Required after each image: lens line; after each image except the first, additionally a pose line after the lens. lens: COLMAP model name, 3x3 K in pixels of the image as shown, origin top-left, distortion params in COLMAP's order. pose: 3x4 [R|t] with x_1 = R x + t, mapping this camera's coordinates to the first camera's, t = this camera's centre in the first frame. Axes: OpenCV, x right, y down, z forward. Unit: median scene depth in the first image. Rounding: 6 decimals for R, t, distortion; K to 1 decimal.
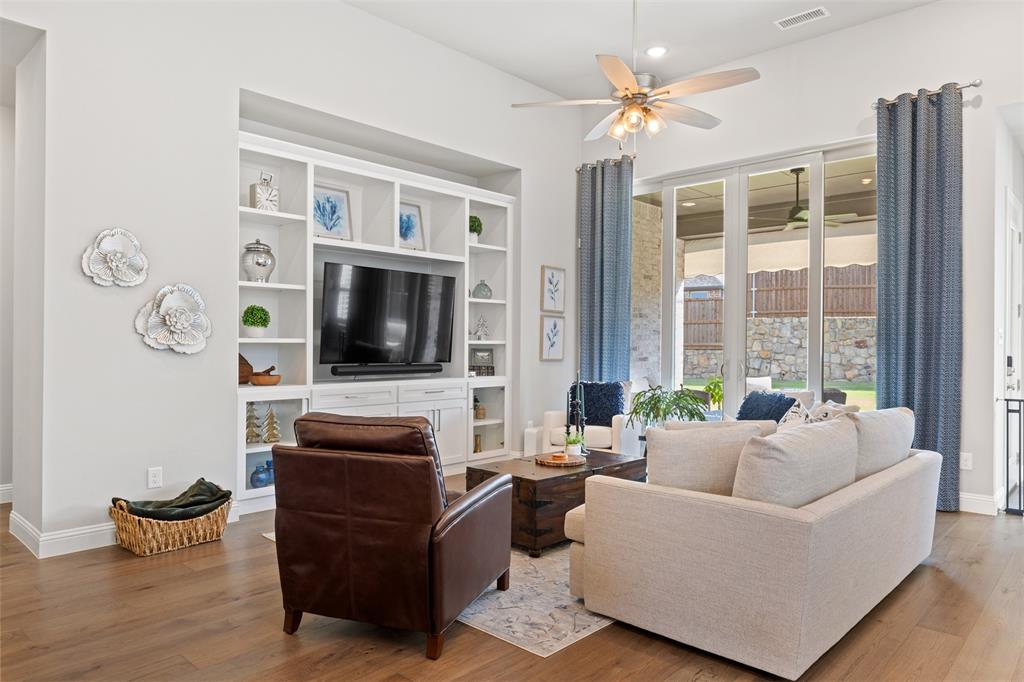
lens RADIAL K [[684.6, 0, 502.5], [0, 684.6, 337.7], [0, 0, 1]] dist [-0.009132, 0.004557]
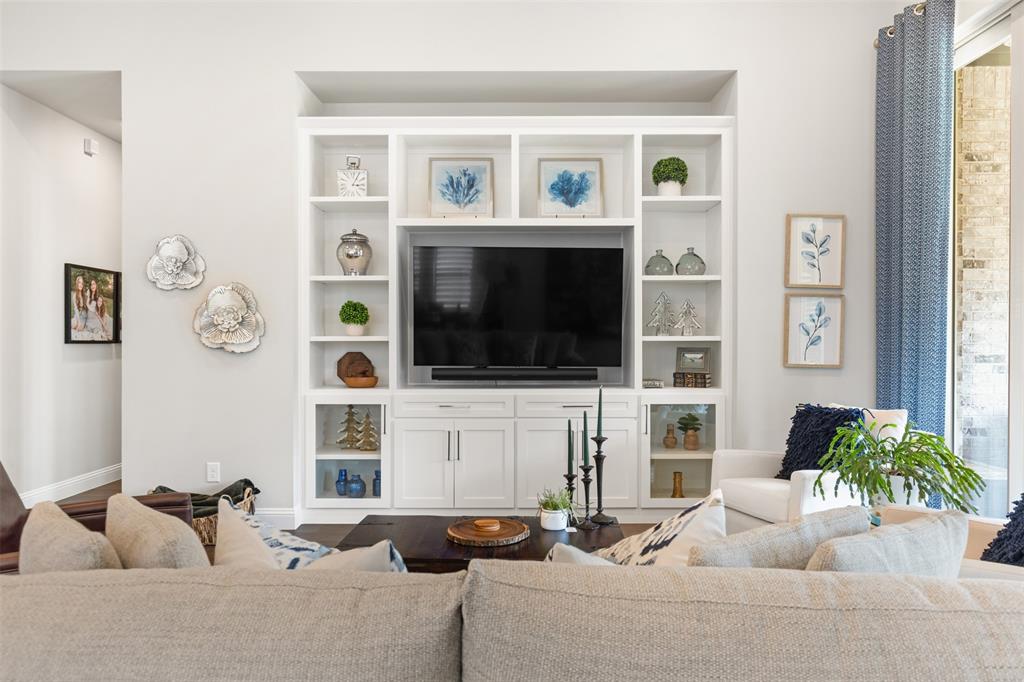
lens RADIAL K [[684.6, 0, 511.2], [0, 684.6, 341.1], [0, 0, 1]] dist [-0.009132, 0.004557]
pose [[0.678611, -0.006579, -0.734469, 0.402755], [0.010975, 0.999939, 0.001183, 0.007274], [0.734416, -0.008864, 0.678642, 0.455378]]
